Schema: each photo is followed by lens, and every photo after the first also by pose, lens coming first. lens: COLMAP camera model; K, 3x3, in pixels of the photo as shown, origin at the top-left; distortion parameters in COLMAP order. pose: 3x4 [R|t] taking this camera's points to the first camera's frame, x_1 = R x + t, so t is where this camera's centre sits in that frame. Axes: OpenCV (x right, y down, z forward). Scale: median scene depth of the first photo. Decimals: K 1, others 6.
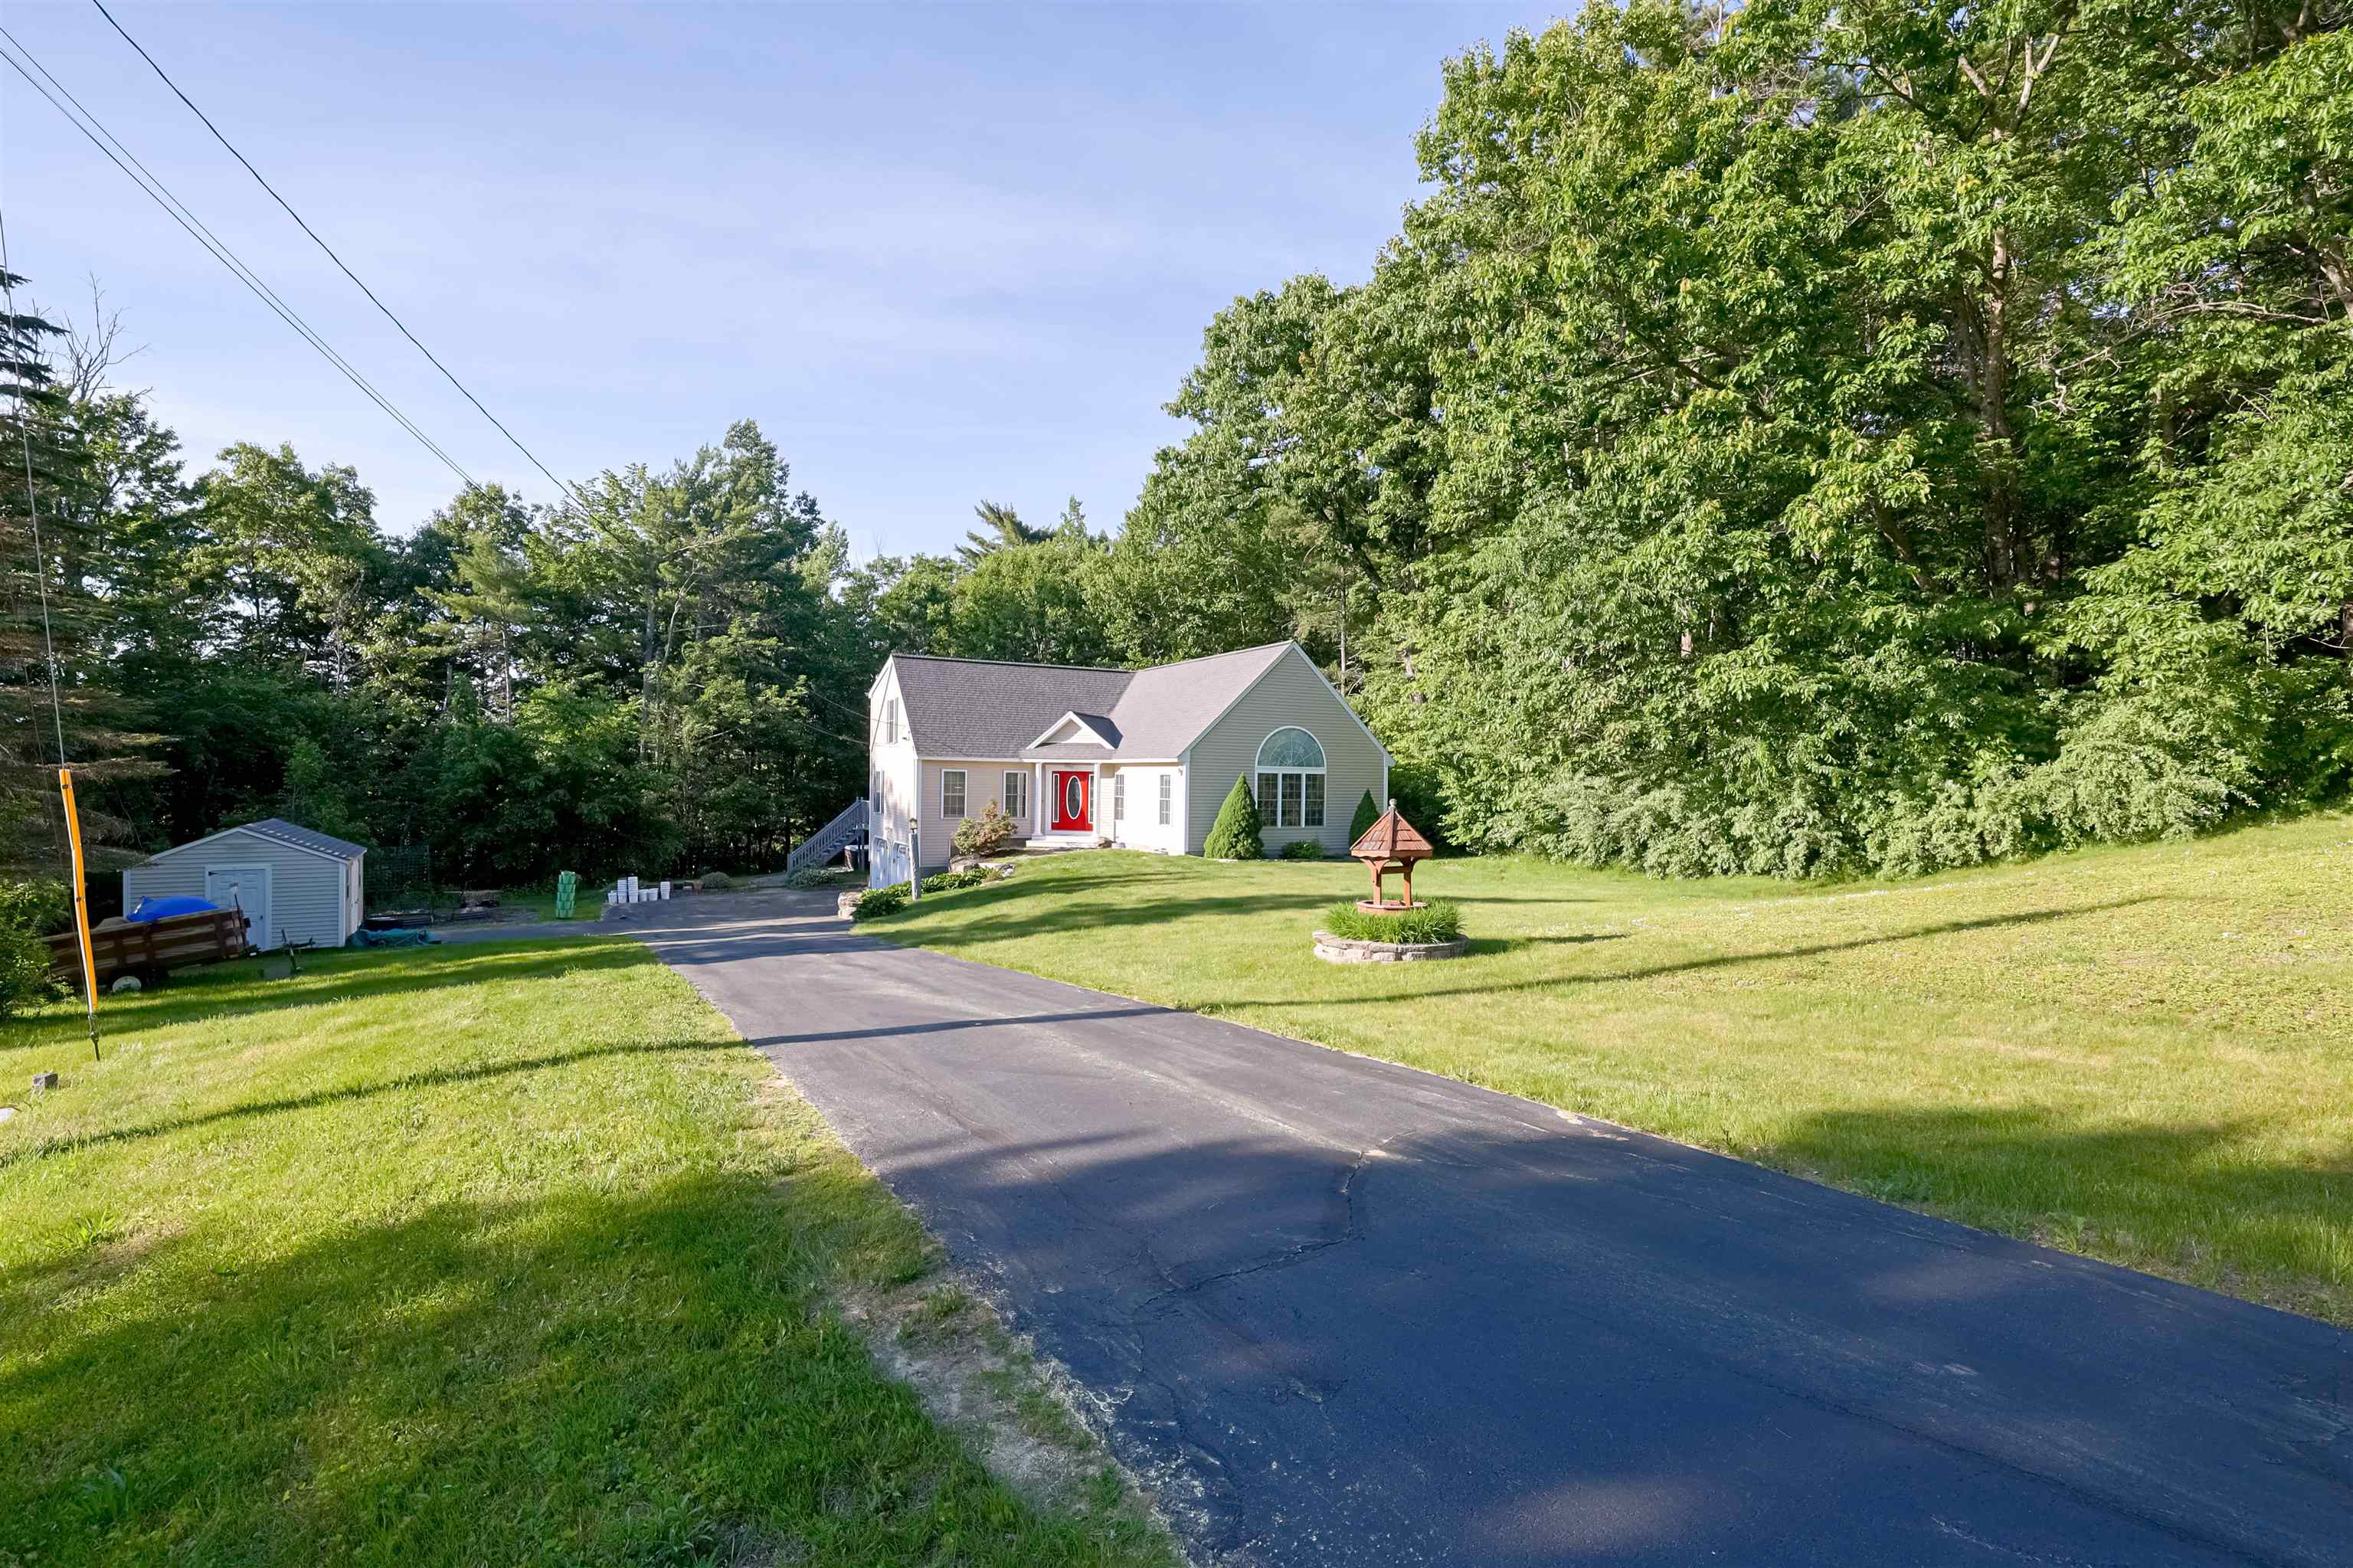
lens RADIAL K [[1051.4, 0, 1180.2], [0, 1051.4, 792.2], [0, 0, 1]] dist [0.000065, -0.001765]
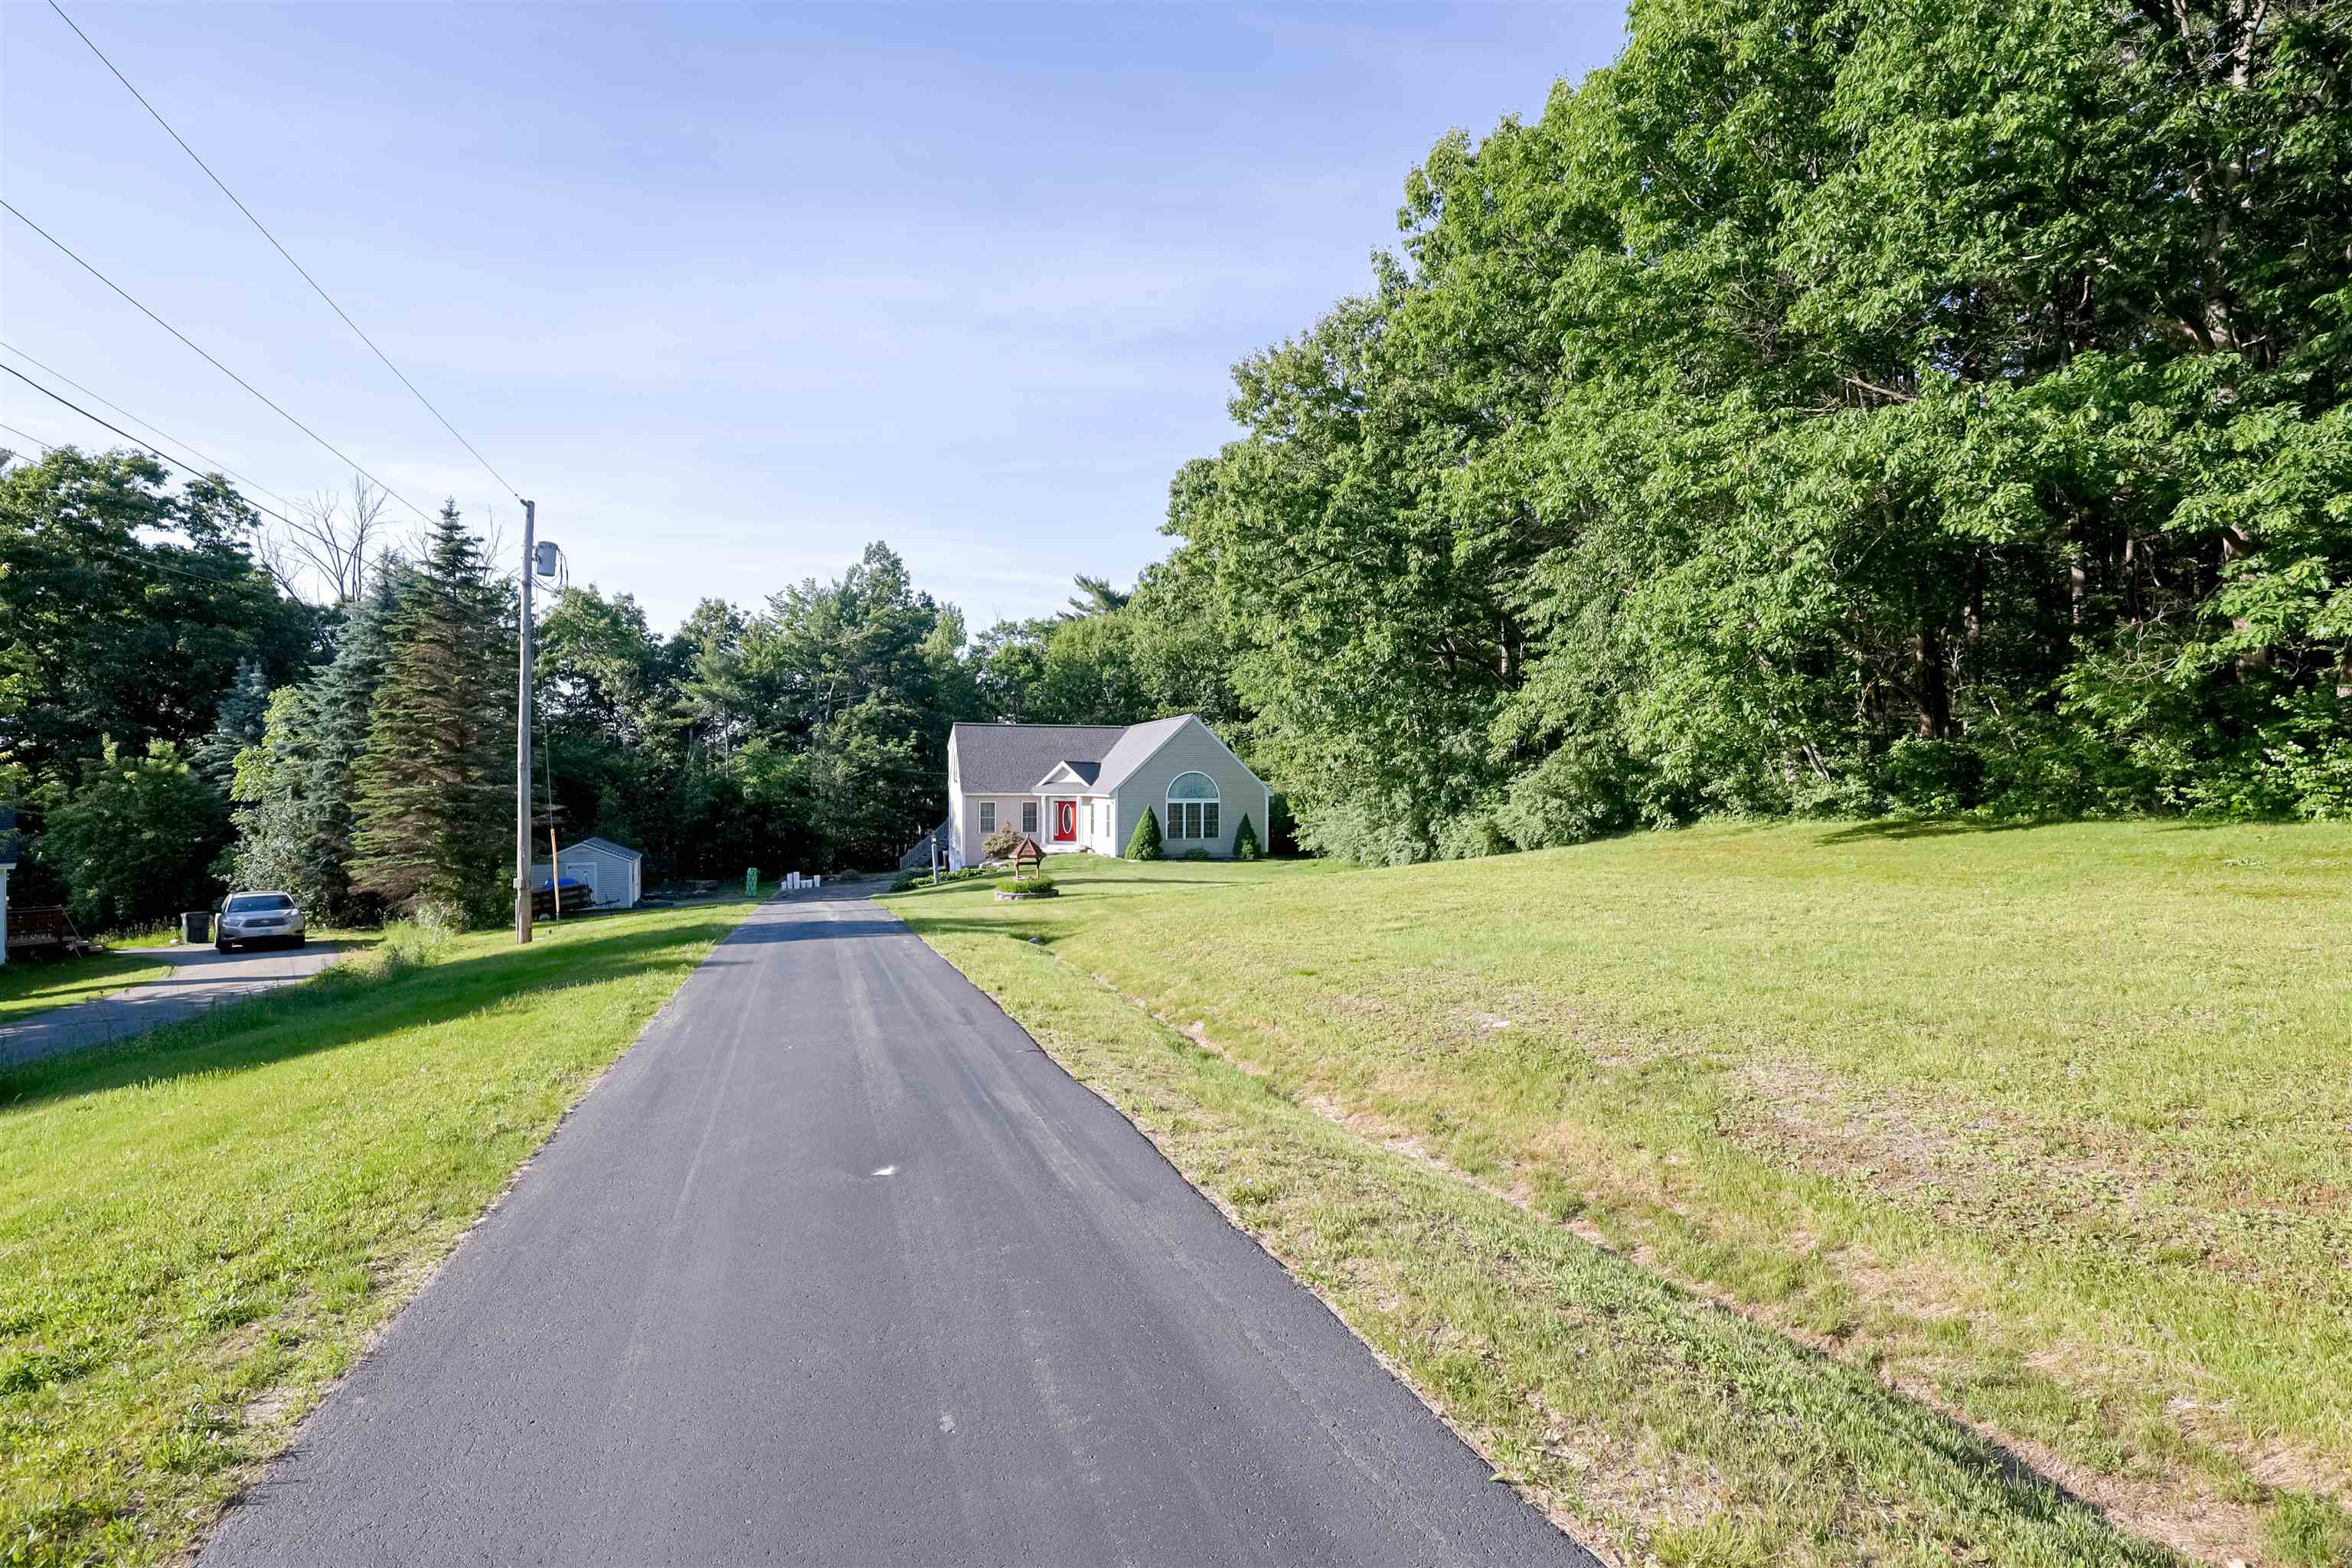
lens RADIAL K [[1050.9, 0, 1180.2], [0, 1050.9, 792.1], [0, 0, 1]] dist [0.000065, -0.001765]
pose [[0.982701, -0.012349, -0.184789, 0.255629], [0.011806, 0.999922, -0.004036, -0.019004], [0.184824, 0.001784, 0.982770, -0.328940]]
